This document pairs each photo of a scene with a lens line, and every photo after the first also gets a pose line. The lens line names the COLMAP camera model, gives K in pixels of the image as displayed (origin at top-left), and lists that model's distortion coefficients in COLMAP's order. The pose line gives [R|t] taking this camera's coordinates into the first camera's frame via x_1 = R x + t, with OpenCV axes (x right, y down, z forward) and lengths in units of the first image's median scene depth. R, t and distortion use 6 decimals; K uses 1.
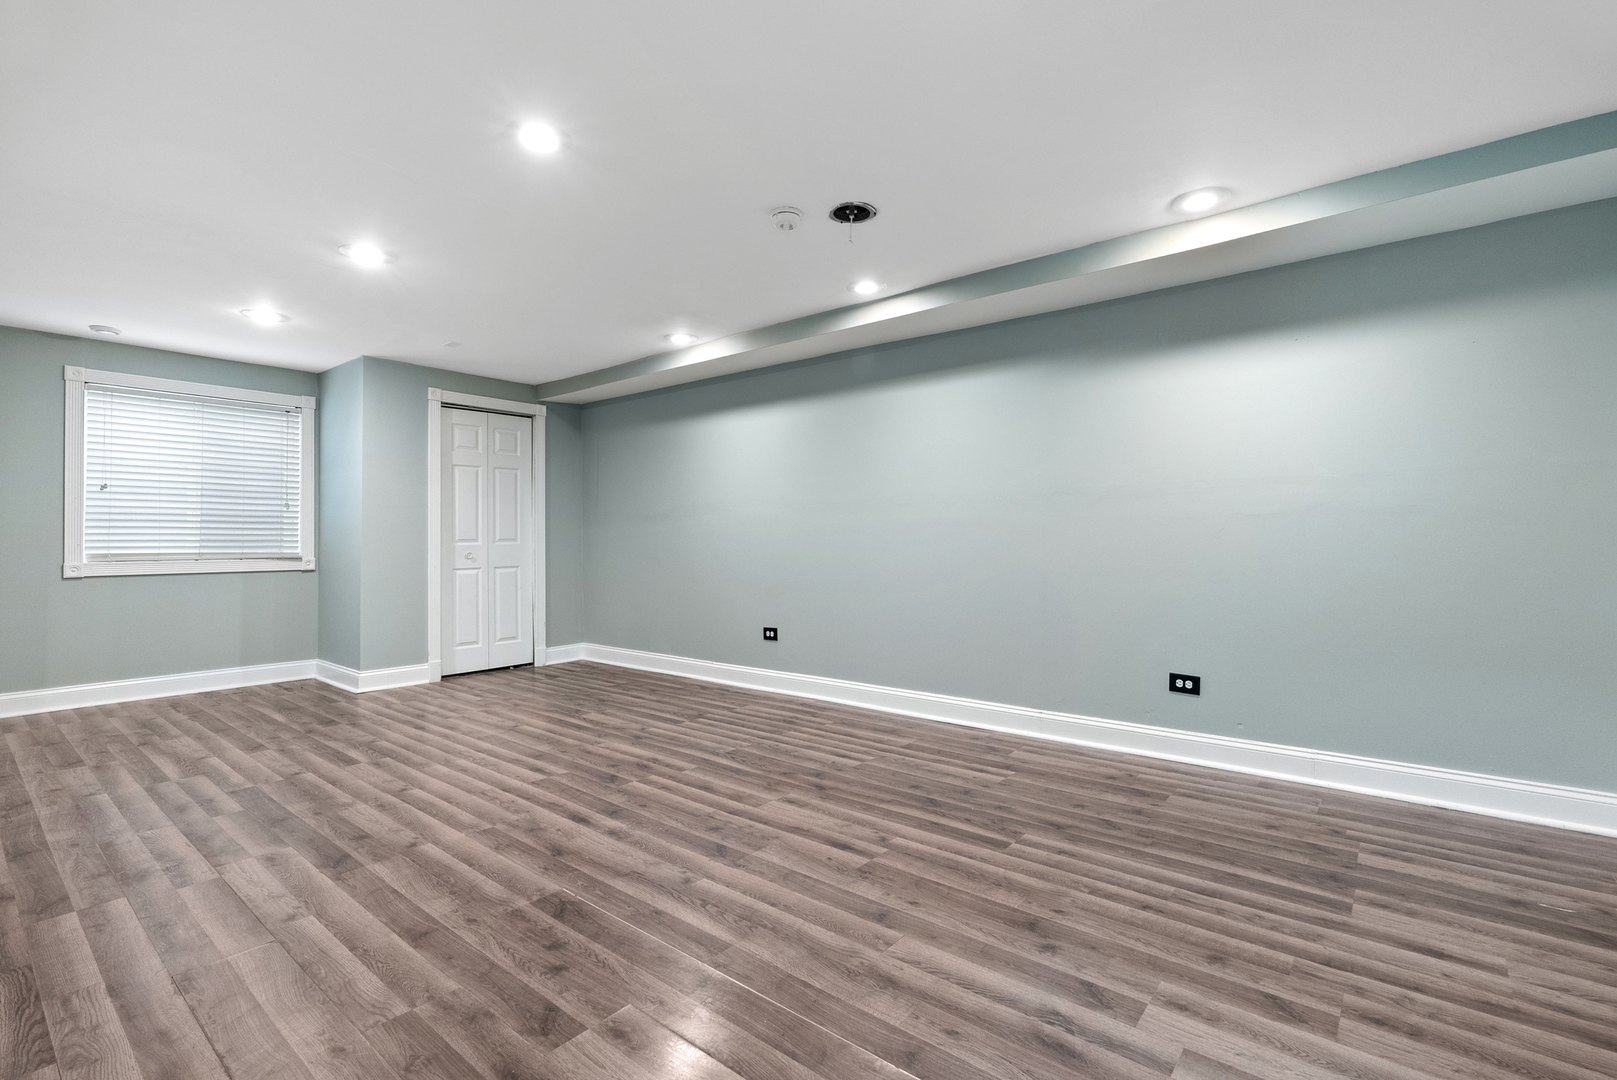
lens RADIAL K [[728.1, 0, 806.8], [0, 728.1, 547.2], [0, 0, 1]] dist [0.000670, -0.001315]
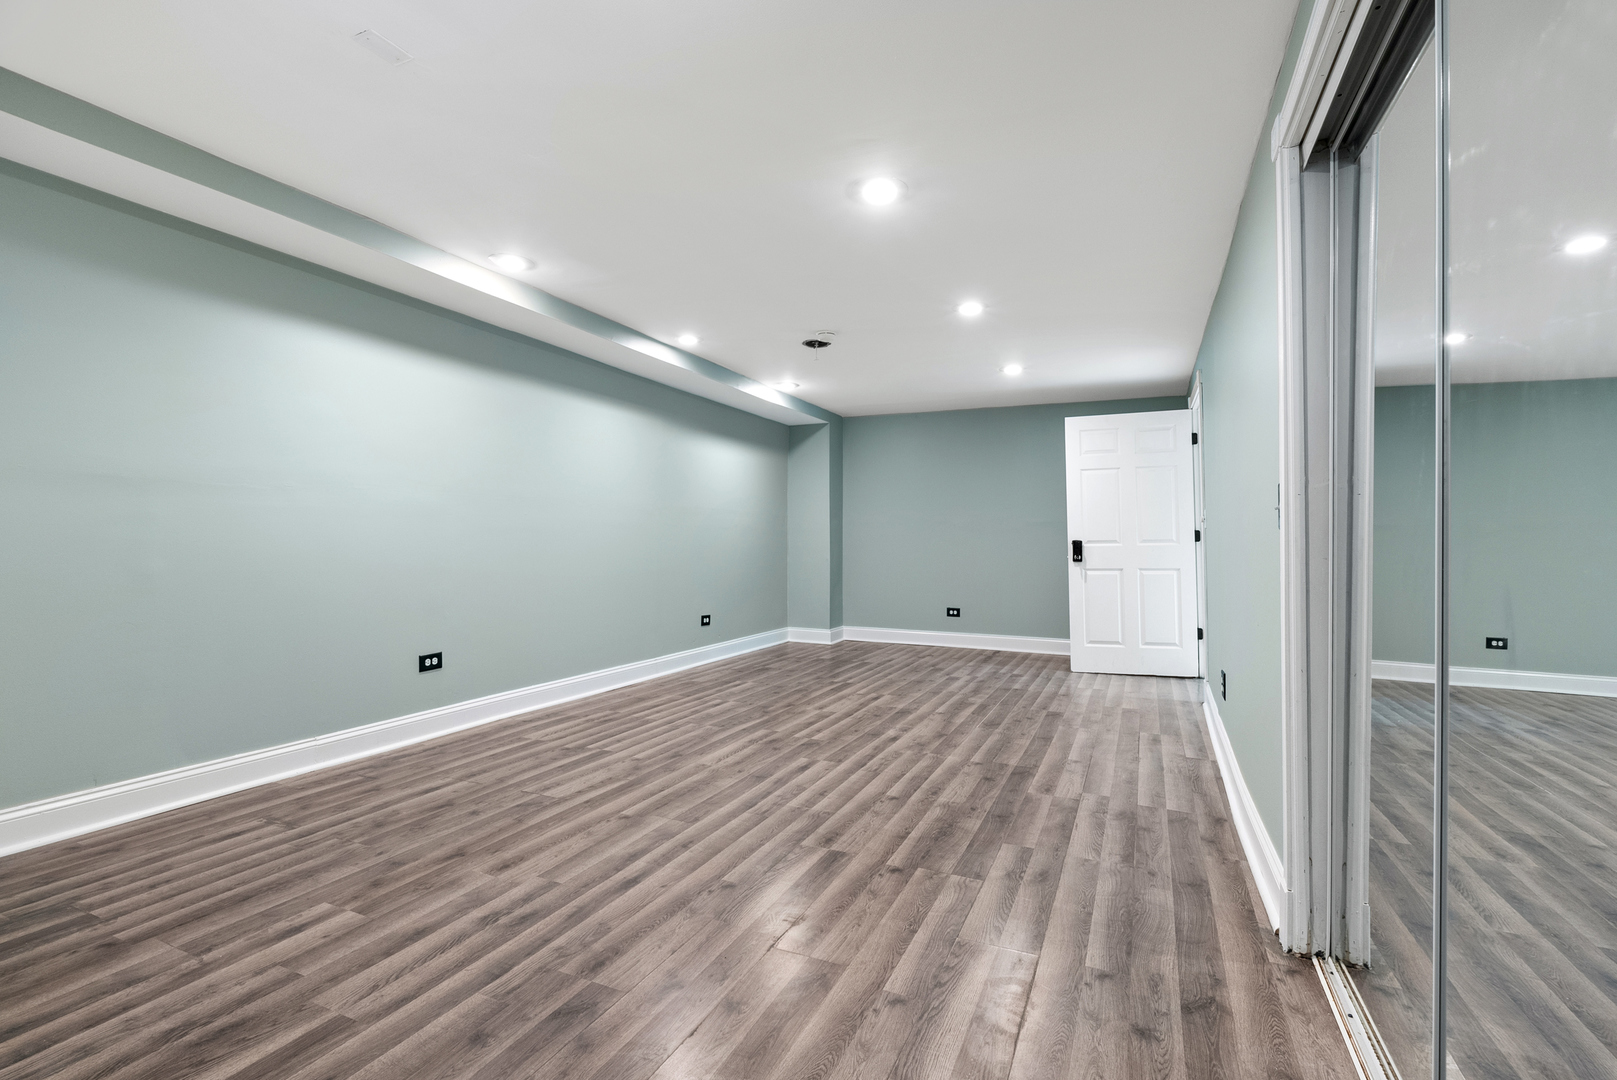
lens RADIAL K [[728.1, 0, 807.2], [0, 728.1, 538.3], [0, 0, 1]] dist [0.000670, -0.001315]
pose [[-0.251679, 0.006017, 0.967792, -1.582954], [-0.001220, 0.999978, -0.006535, -0.008759], [-0.967810, -0.002825, -0.251667, 1.462005]]
